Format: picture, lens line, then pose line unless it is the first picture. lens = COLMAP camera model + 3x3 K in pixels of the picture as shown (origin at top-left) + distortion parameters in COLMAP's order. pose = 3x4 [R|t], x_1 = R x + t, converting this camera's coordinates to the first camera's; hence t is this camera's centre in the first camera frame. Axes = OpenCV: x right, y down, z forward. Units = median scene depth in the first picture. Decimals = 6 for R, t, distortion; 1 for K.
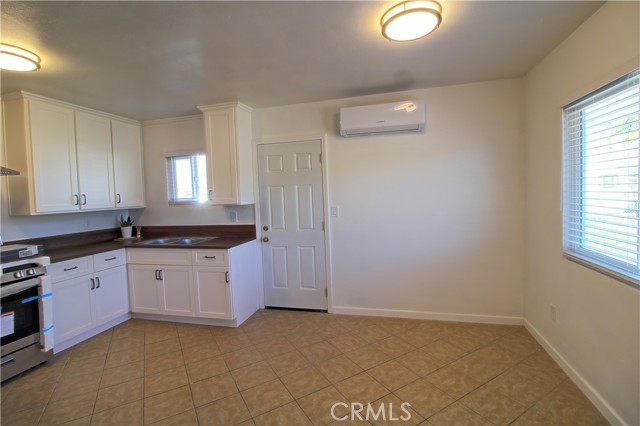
lens RADIAL K [[296.6, 0, 323.7], [0, 296.6, 208.3], [0, 0, 1]] dist [-0.011466, -0.005892]
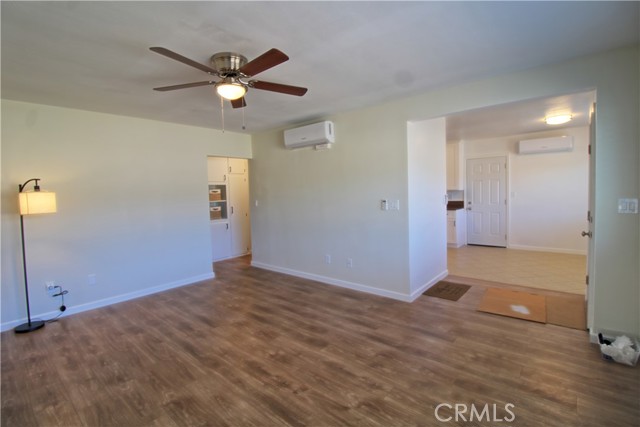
lens RADIAL K [[296.6, 0, 321.2], [0, 296.6, 208.9], [0, 0, 1]] dist [-0.011466, -0.005892]
pose [[0.894467, 0.032677, -0.445938, -0.236708], [-0.022335, 0.999346, 0.028430, 0.085860], [0.446575, -0.015469, 0.894612, -1.337274]]
